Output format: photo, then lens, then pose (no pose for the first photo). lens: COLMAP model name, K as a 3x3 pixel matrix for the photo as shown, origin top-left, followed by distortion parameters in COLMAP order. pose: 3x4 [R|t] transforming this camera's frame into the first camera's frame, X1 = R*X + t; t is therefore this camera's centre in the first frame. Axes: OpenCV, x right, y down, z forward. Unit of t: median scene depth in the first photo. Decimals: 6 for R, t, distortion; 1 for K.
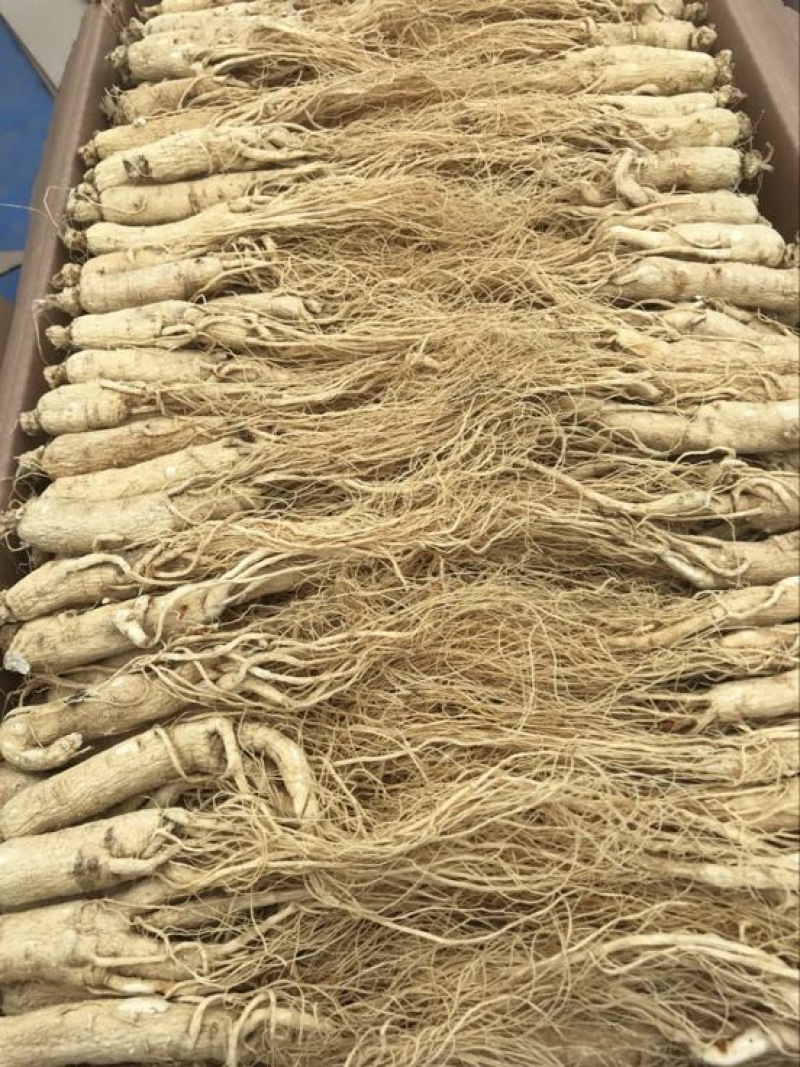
lens RADIAL K [[901.0, 0, 400.0], [0, 901.0, 533.5], [0, 0, 1]] dist [0.011080, -0.009440]
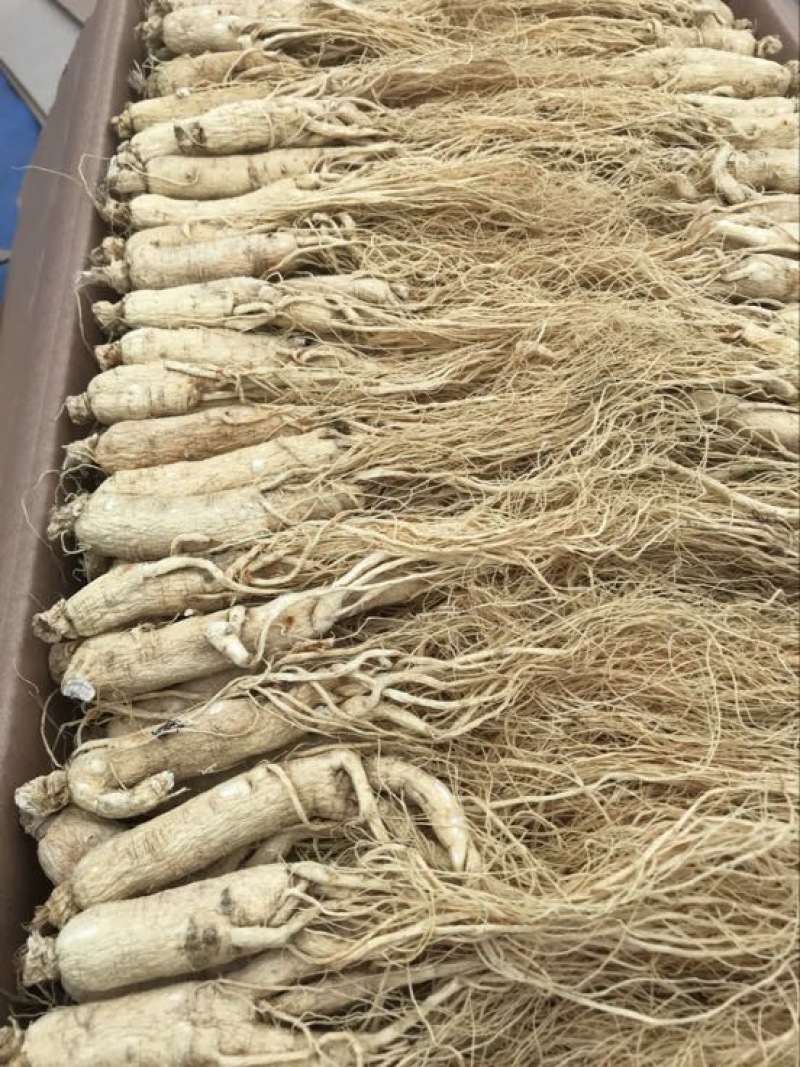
lens RADIAL K [[901.0, 0, 400.0], [0, 901.0, 533.5], [0, 0, 1]] dist [0.011080, -0.009440]
pose [[0.995547, 0.015136, 0.093047, -0.199226], [-0.010255, 0.998557, -0.052713, 0.041157], [-0.093711, 0.051524, 0.994265, 0.136972]]
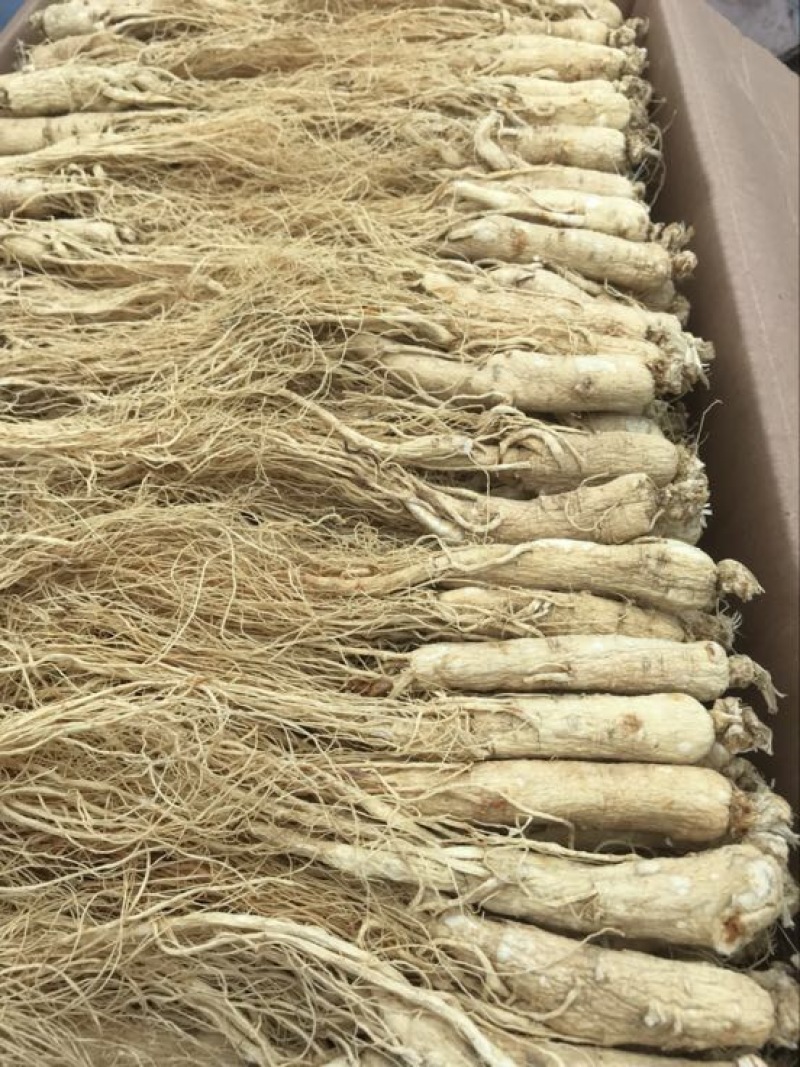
lens RADIAL K [[901.0, 0, 400.0], [0, 901.0, 533.5], [0, 0, 1]] dist [0.011080, -0.009440]
pose [[0.990511, 0.112024, -0.079619, 0.334289], [-0.120213, 0.986983, -0.106832, 0.137532], [0.066615, 0.115390, 0.991084, 0.141557]]
